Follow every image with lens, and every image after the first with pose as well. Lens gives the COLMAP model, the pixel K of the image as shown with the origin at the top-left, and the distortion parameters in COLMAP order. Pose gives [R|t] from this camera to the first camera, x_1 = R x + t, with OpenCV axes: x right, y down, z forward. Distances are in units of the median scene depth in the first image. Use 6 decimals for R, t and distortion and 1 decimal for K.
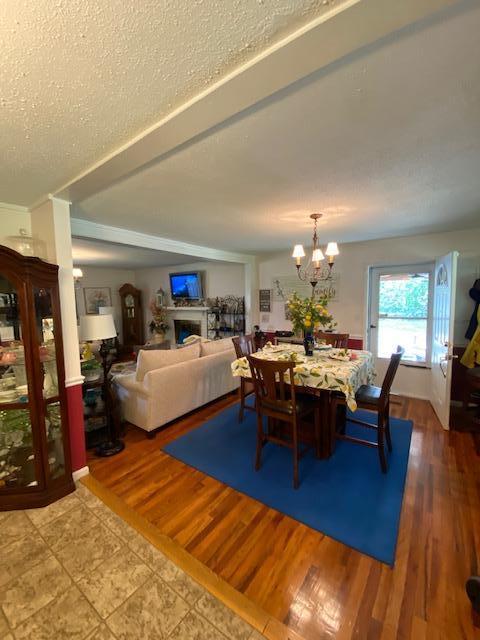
lens RADIAL K [[262.1, 0, 242.0], [0, 262.1, 321.1], [0, 0, 1]] dist [0.004797, 0.000176]
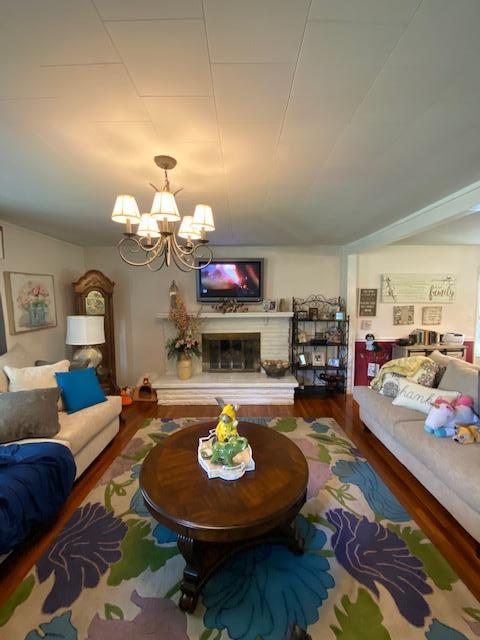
lens RADIAL K [[262.1, 0, 240.9], [0, 262.1, 317.3], [0, 0, 1]] dist [0.004797, 0.000176]
pose [[0.801576, -0.036707, 0.596765, -0.661851], [0.046159, 0.998934, -0.000557, -0.047382], [-0.596108, 0.027993, 0.802416, 0.553472]]
